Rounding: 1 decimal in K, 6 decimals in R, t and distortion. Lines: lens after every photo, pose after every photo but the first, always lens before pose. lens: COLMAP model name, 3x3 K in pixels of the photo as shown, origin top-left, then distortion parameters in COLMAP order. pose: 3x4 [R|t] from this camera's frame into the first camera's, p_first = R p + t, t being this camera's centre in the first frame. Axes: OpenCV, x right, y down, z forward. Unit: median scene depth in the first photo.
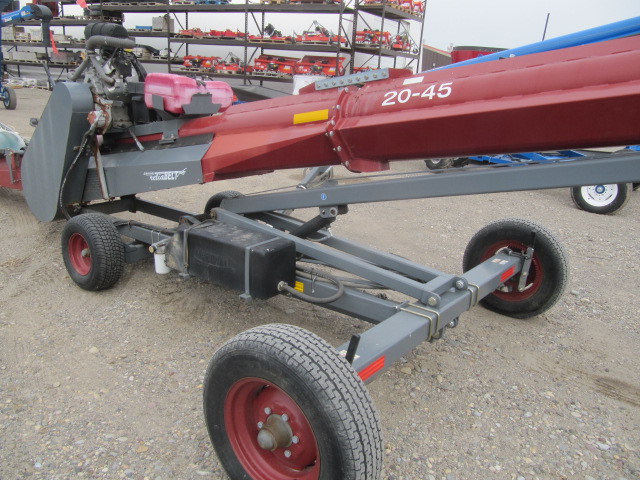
lens RADIAL K [[537.0, 0, 319.1], [0, 537.0, 237.2], [0, 0, 1]] dist [-0.041661, 0.020454]
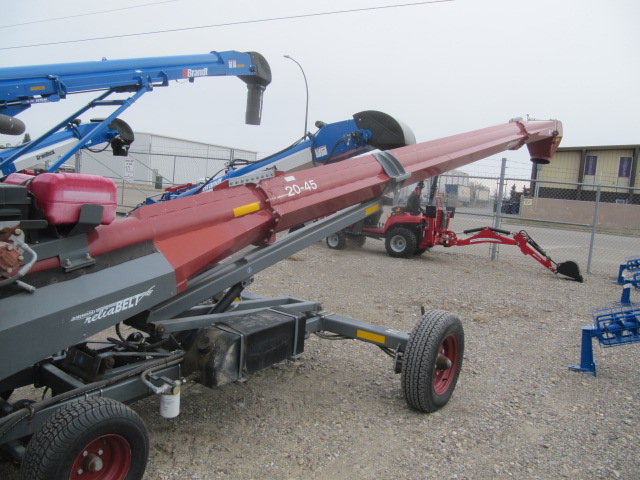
lens RADIAL K [[537.0, 0, 319.1], [0, 537.0, 237.2], [0, 0, 1]] dist [-0.041661, 0.020454]
pose [[-0.052145, -0.161633, 0.985472, -0.161299], [0.221471, 0.960370, 0.169234, -0.043013], [-0.973772, 0.227078, -0.014281, 0.111768]]
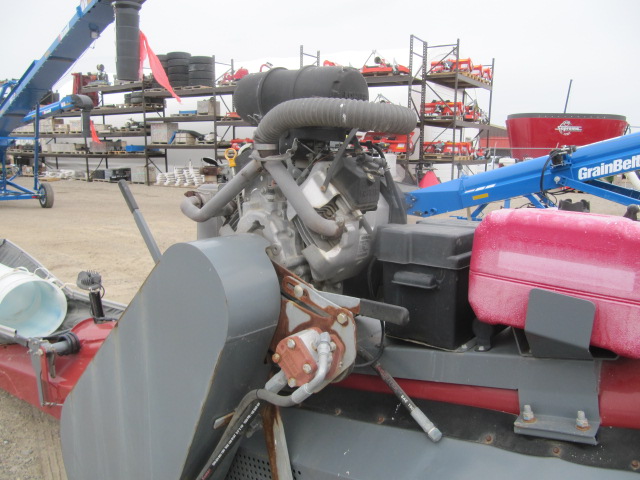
lens RADIAL K [[537.0, 0, 319.1], [0, 537.0, 237.2], [0, 0, 1]] dist [-0.041661, 0.020454]
pose [[0.997819, -0.044120, -0.049095, -0.063900], [0.037126, 0.990118, -0.135237, -0.040682], [0.054576, 0.133119, 0.989596, 0.111294]]
